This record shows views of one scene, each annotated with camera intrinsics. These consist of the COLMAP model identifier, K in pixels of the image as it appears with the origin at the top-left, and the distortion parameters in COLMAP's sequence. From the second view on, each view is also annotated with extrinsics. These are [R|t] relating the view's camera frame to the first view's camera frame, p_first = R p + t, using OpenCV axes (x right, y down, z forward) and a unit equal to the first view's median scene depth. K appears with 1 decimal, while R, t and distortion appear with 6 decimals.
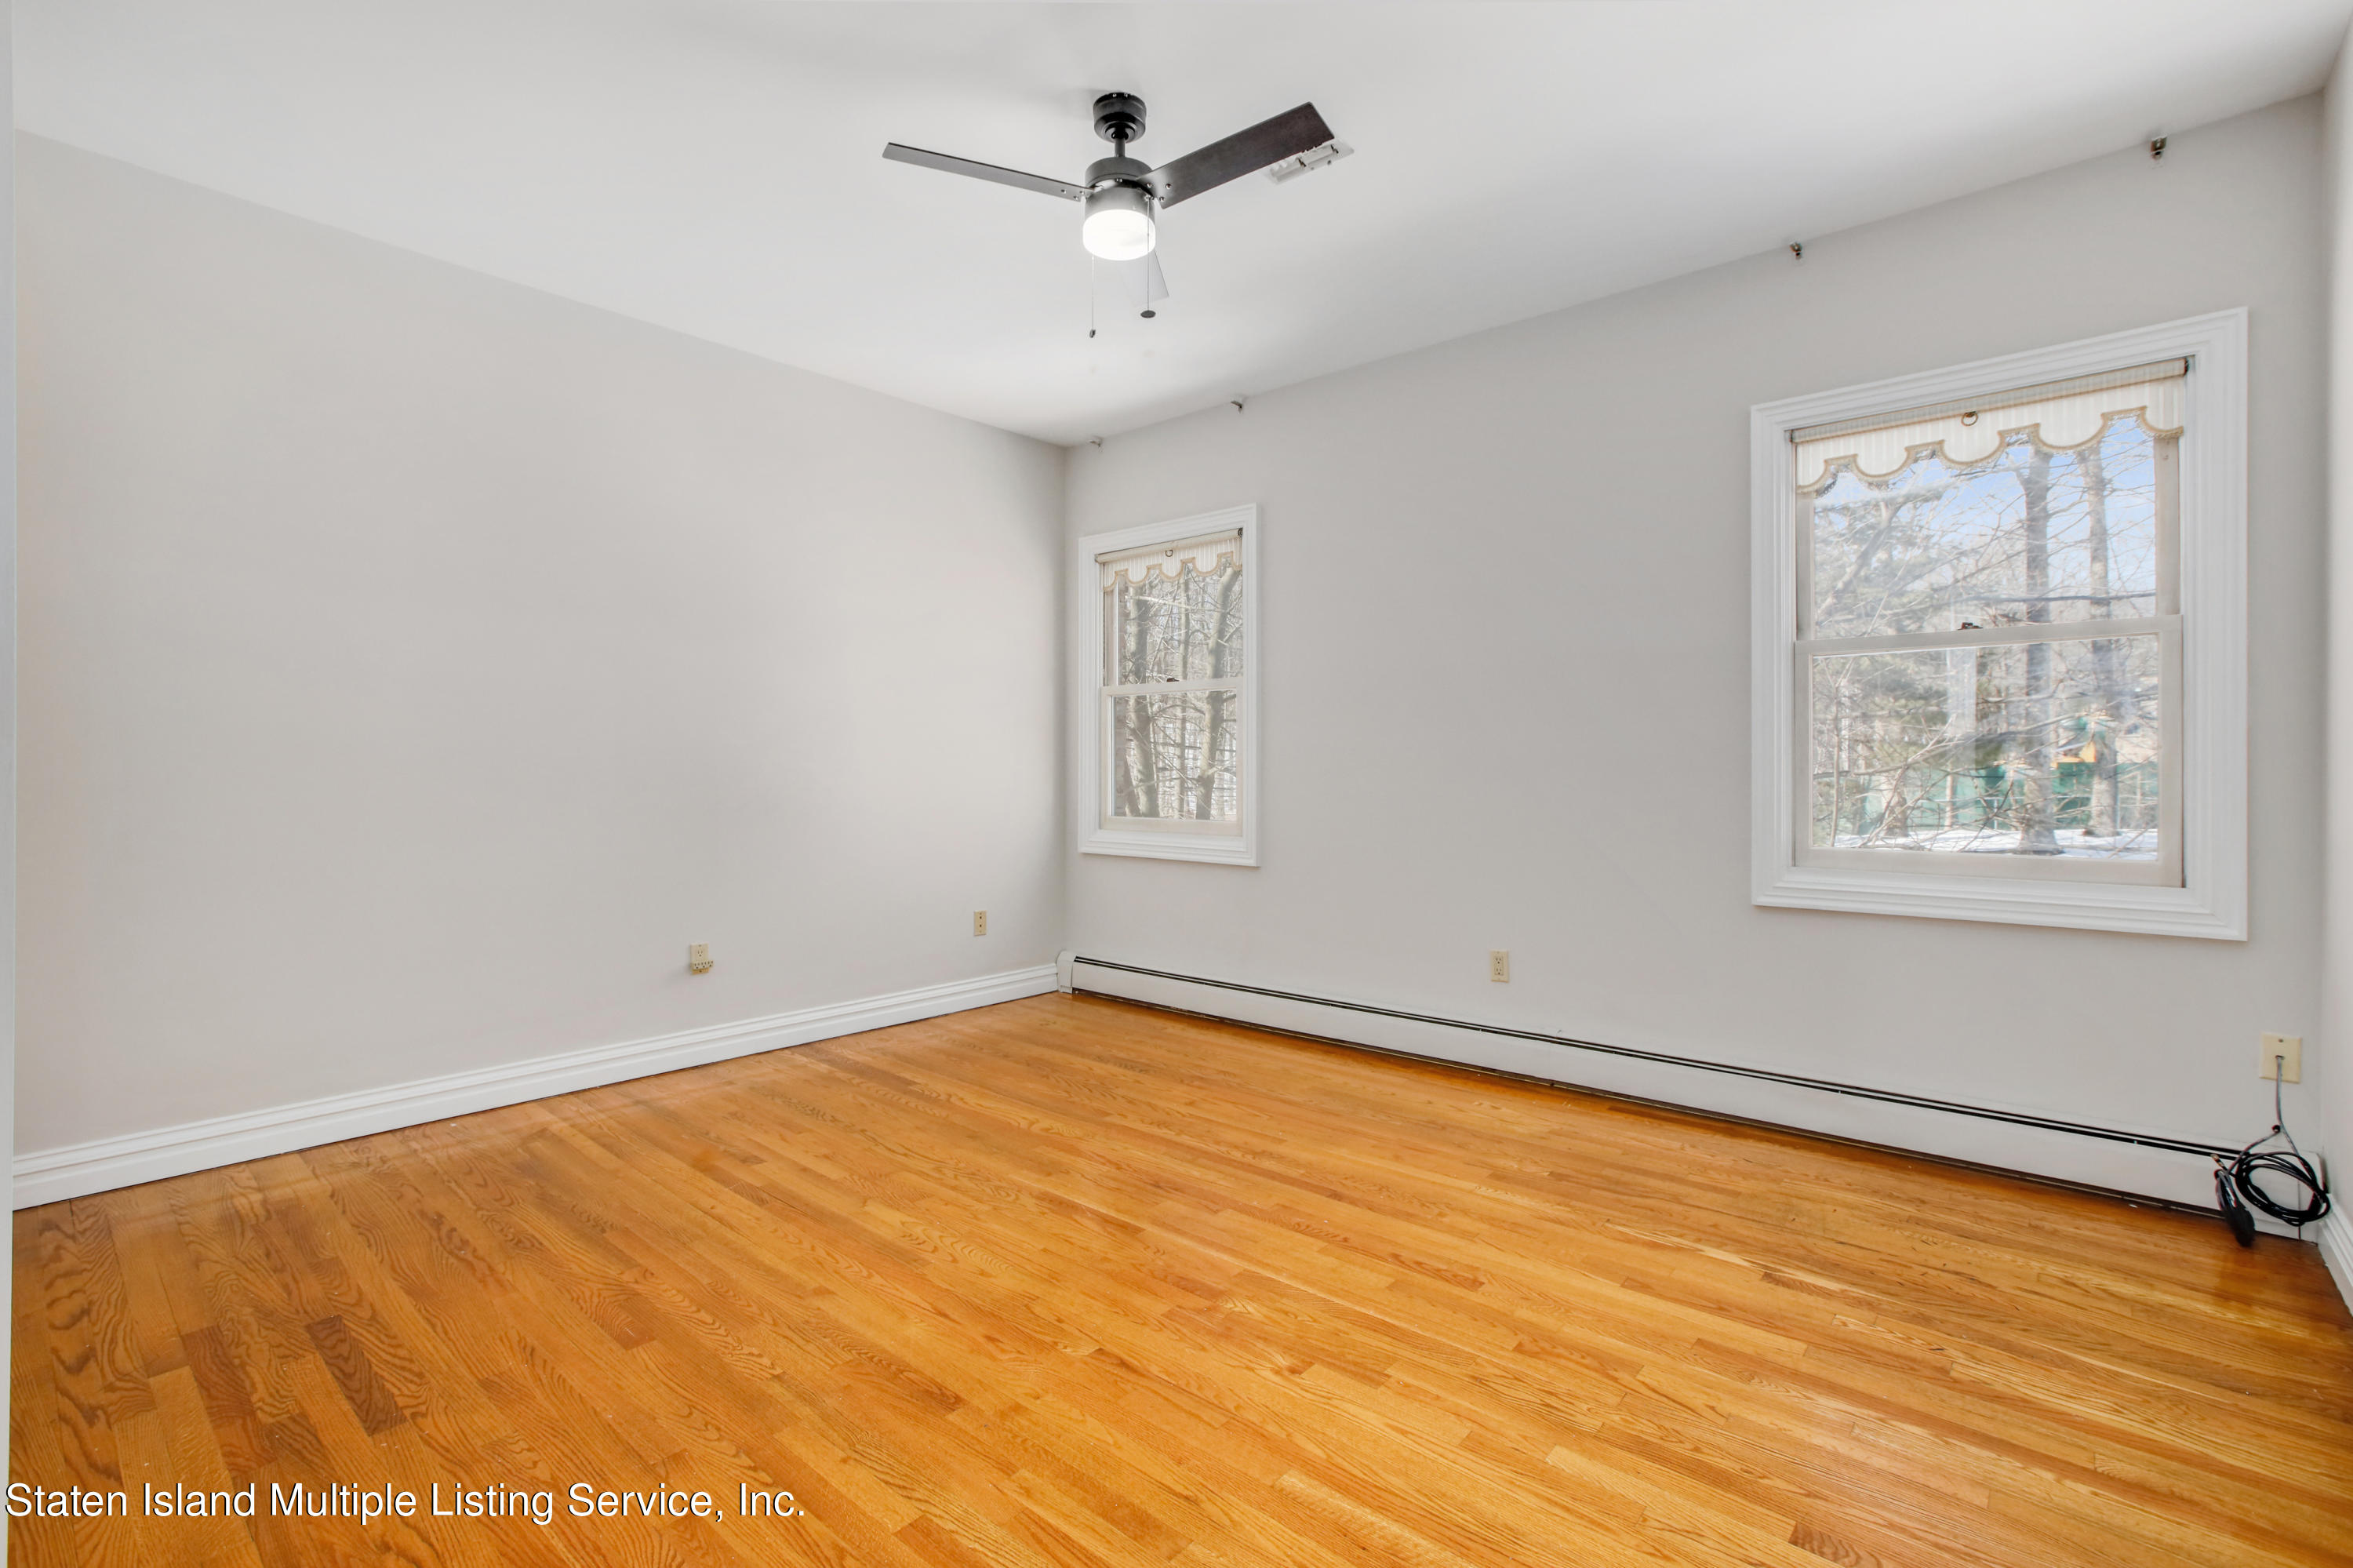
lens RADIAL K [[1065.9, 0, 1174.5], [0, 1065.9, 772.4], [0, 0, 1]] dist [-0.025646, 0.000745]
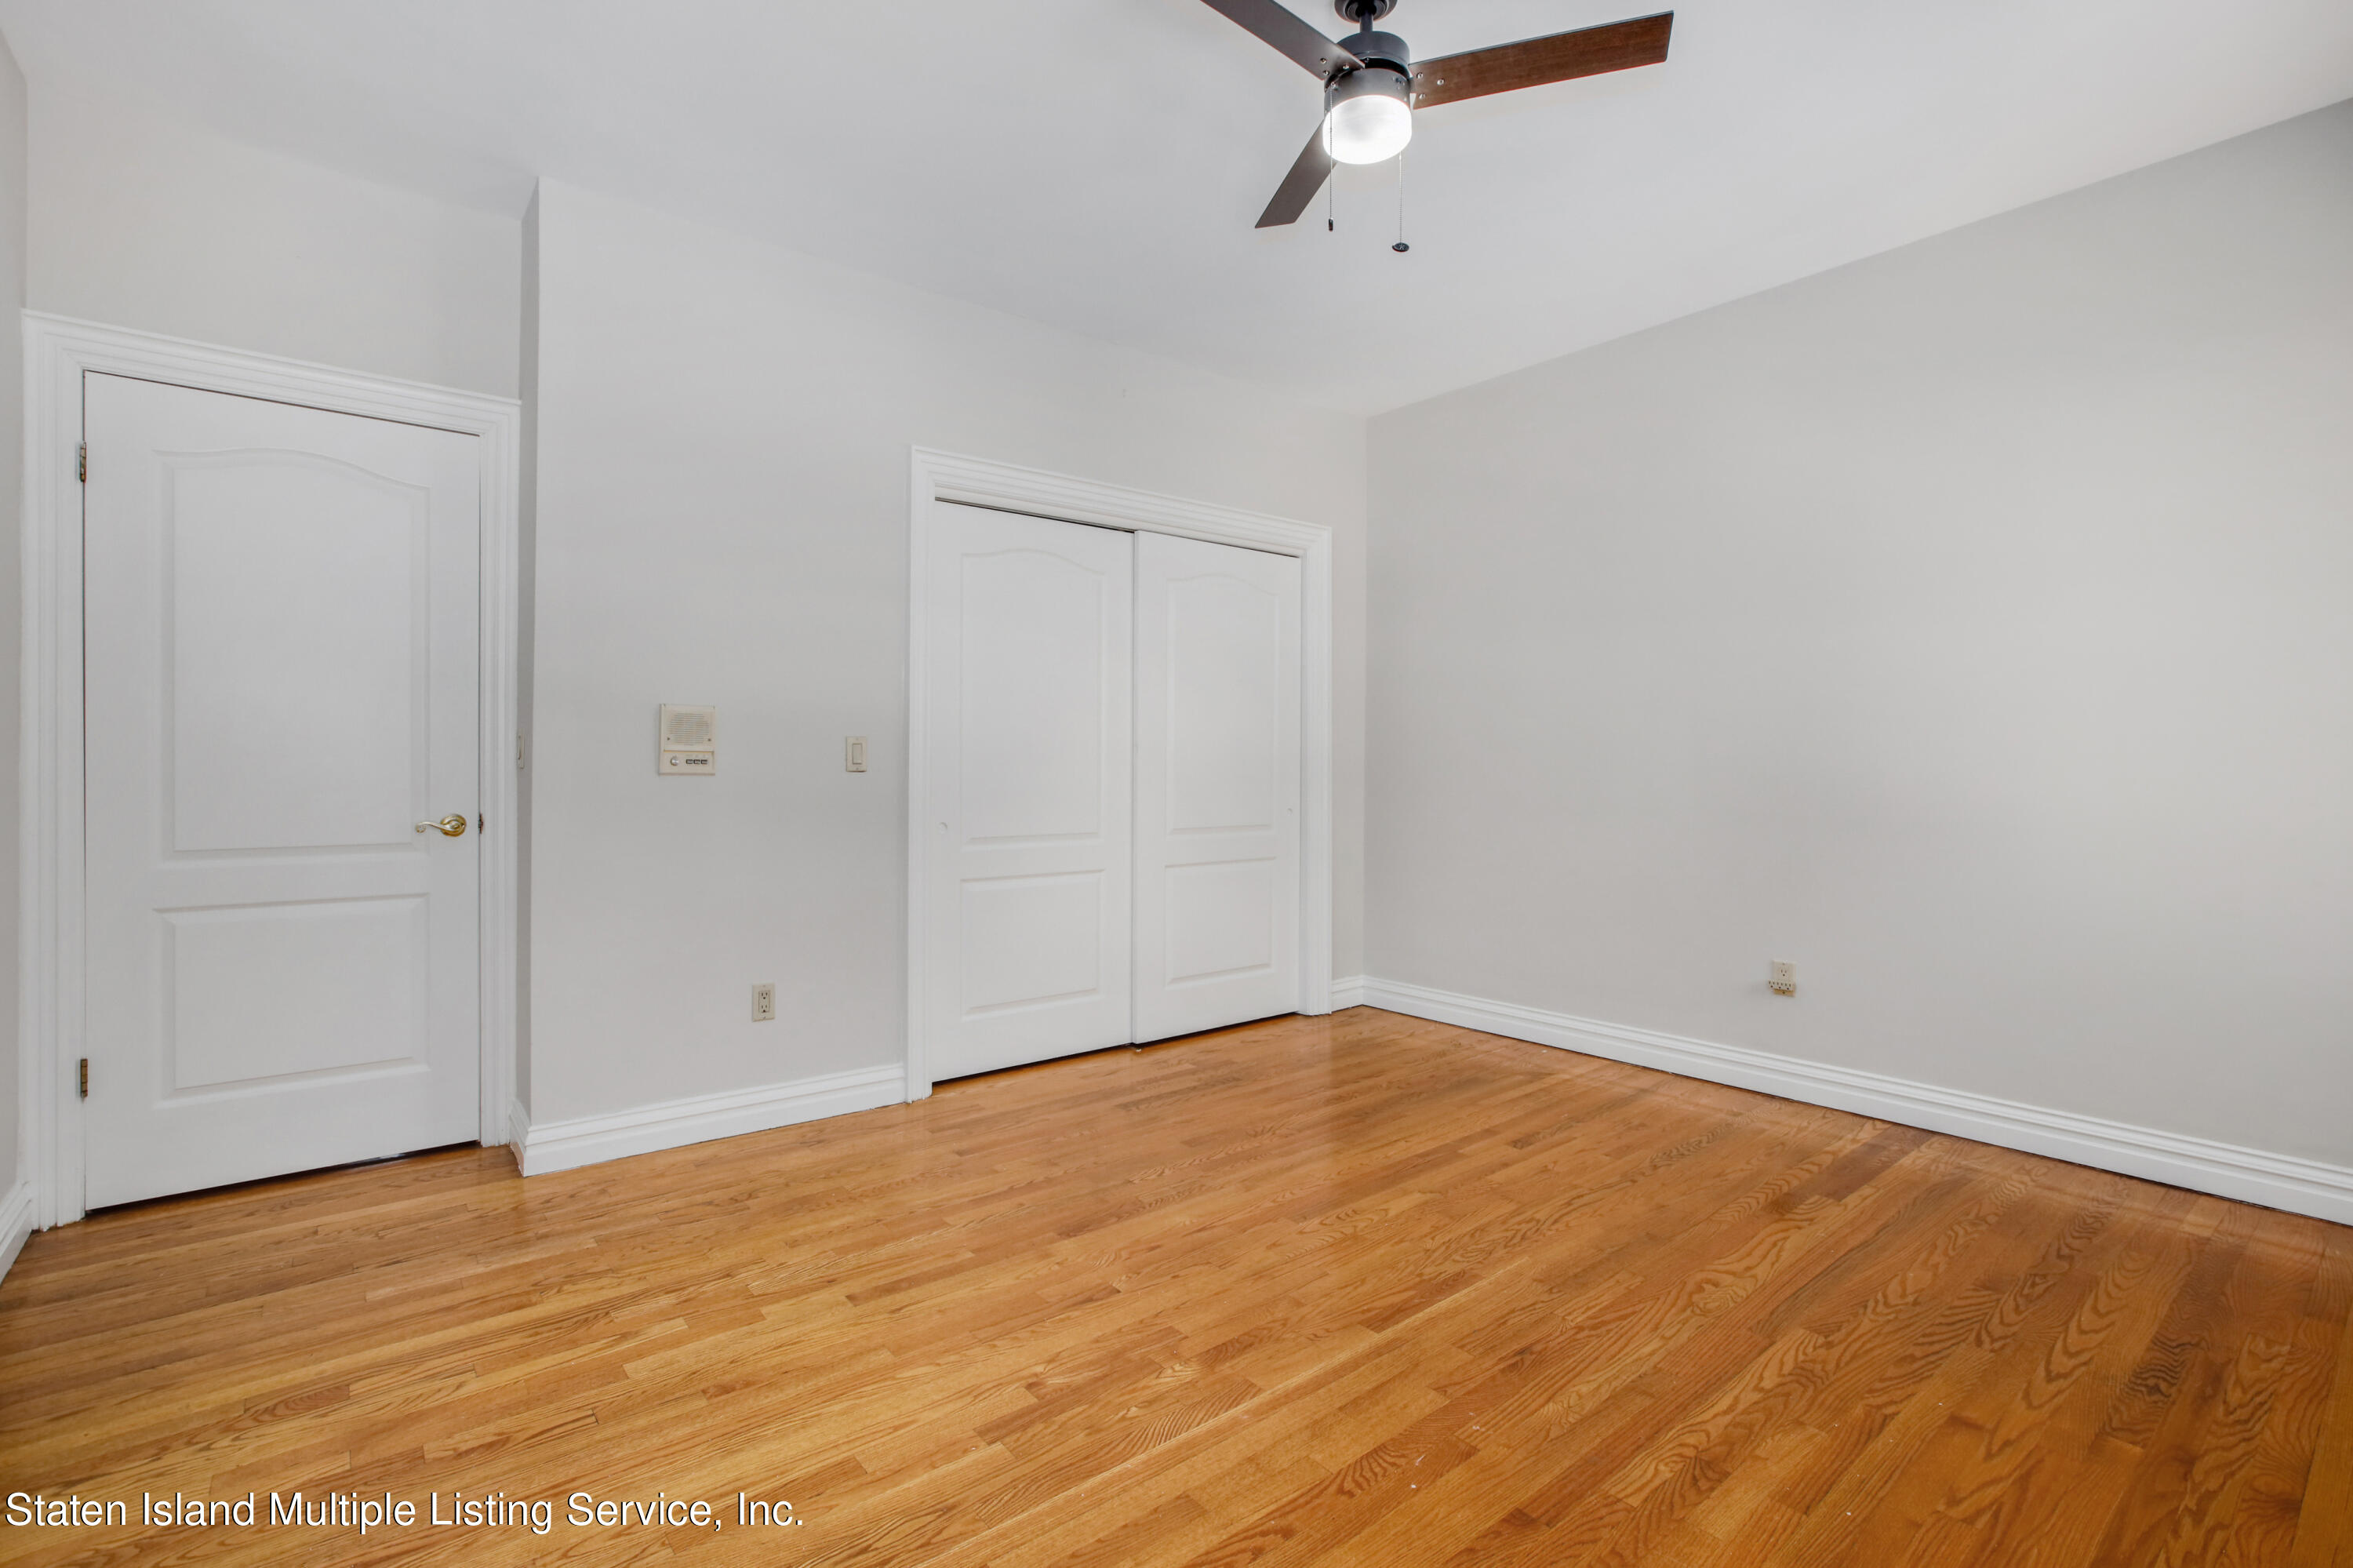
lens RADIAL K [[1065.9, 0, 1174.9], [0, 1065.9, 781.2], [0, 0, 1]] dist [-0.025646, 0.000745]
pose [[-0.172060, 0.013907, -0.984988, 0.693210], [-0.005769, 0.999869, 0.015124, -0.002774], [0.985070, 0.008285, -0.171957, 0.861191]]
